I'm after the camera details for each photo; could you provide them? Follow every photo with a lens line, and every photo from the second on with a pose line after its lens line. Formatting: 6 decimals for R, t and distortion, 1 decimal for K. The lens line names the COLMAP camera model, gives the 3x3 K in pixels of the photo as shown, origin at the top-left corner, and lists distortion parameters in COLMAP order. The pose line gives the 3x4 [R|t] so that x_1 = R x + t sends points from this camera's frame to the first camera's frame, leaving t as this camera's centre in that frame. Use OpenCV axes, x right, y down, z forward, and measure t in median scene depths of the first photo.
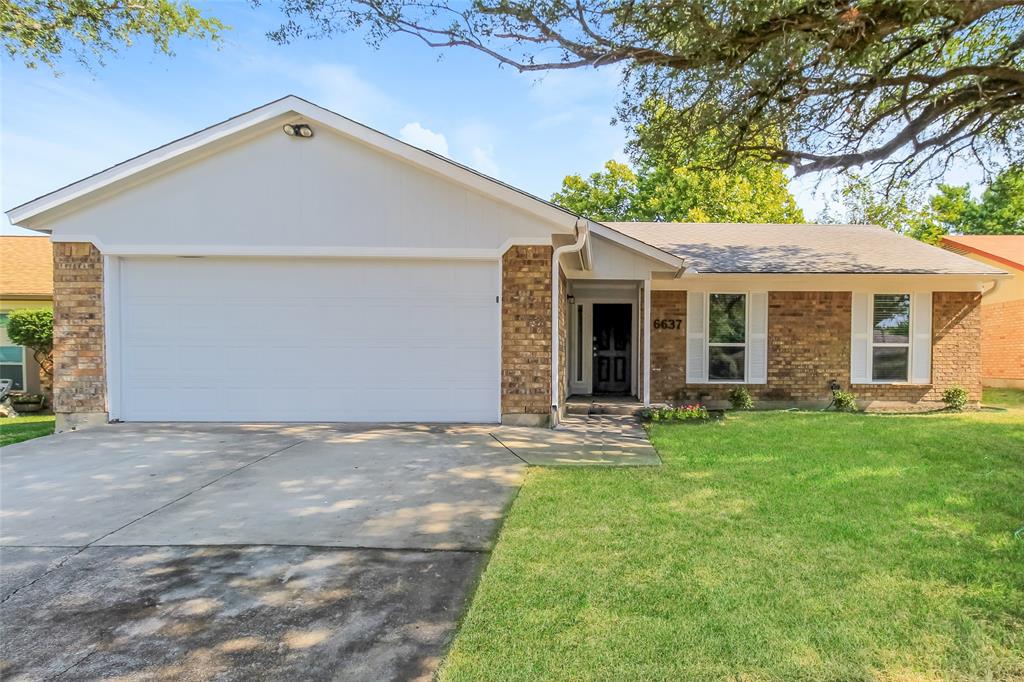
lens RADIAL K [[556.0, 0, 528.6], [0, 556.0, 368.8], [0, 0, 1]] dist [0.004094, -0.008698]
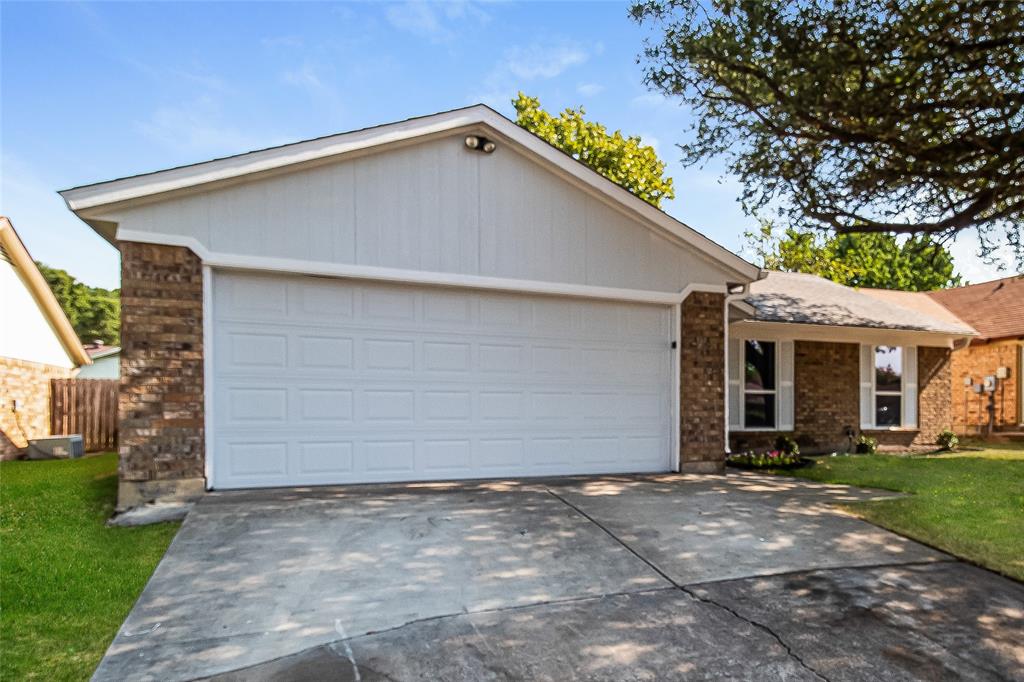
lens RADIAL K [[745.8, 0, 521.2], [0, 745.8, 394.3], [0, 0, 1]] dist [0.045255, 0.000759]
pose [[0.916721, 0.007724, 0.399454, -0.778639], [0.004864, 0.999523, -0.030490, 0.000514], [-0.399499, 0.029894, 0.916246, -0.086187]]
